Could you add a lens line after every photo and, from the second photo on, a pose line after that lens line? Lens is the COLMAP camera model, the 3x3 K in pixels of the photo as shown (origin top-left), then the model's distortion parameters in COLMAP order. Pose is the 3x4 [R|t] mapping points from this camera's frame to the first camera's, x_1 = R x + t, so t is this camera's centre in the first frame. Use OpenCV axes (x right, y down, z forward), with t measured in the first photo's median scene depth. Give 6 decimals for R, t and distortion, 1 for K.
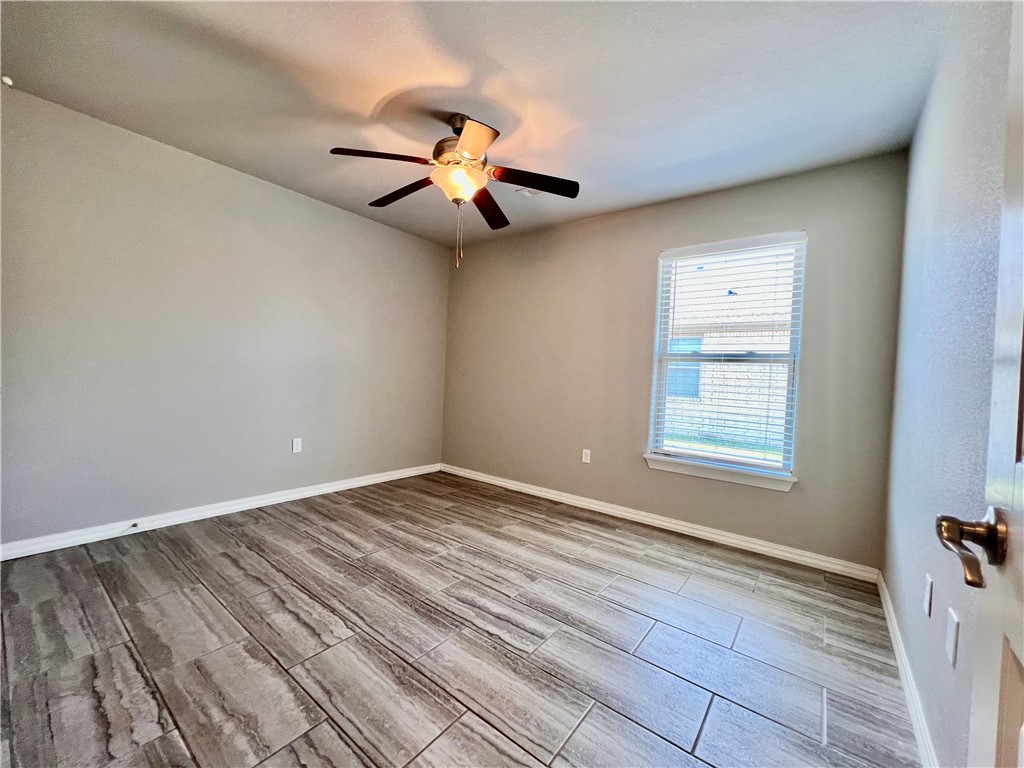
lens RADIAL K [[408.1, 0, 509.2], [0, 408.1, 391.0], [0, 0, 1]] dist [0.014333, 0.000168]
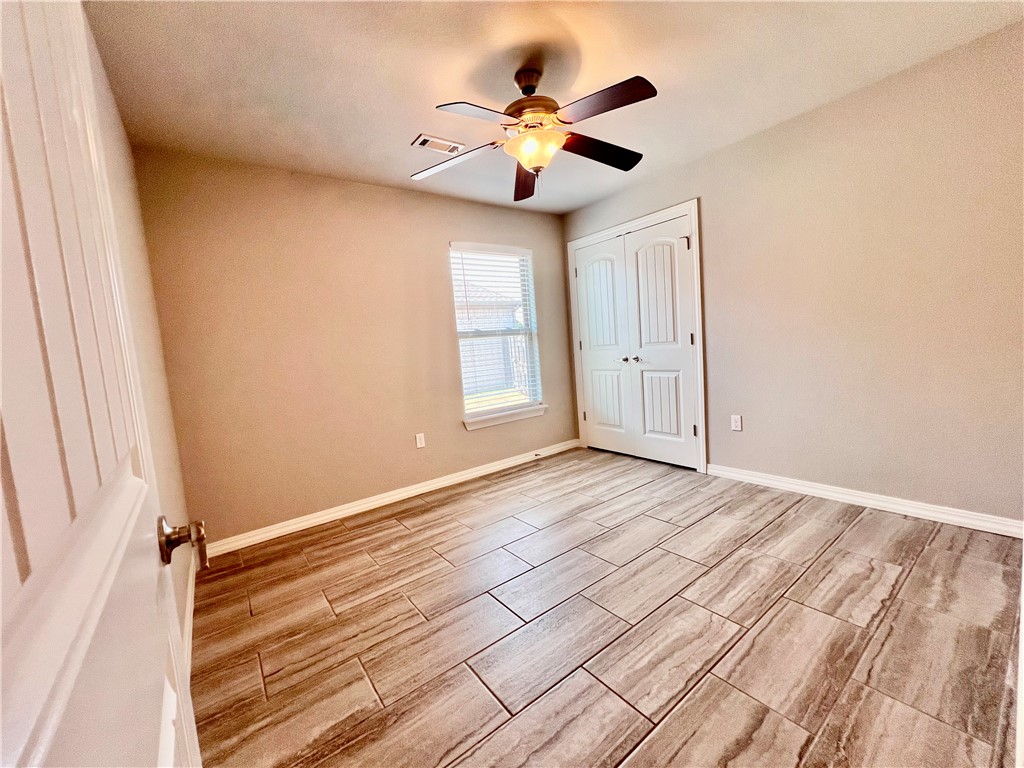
lens RADIAL K [[412.7, 0, 511.7], [0, 412.7, 381.4], [0, 0, 1]] dist [-0.001375, -0.000187]
pose [[0.251795, -0.136041, 0.958171, -0.719847], [0.132645, 0.985578, 0.105075, -0.055424], [-0.958647, 0.100640, 0.266209, 0.558623]]
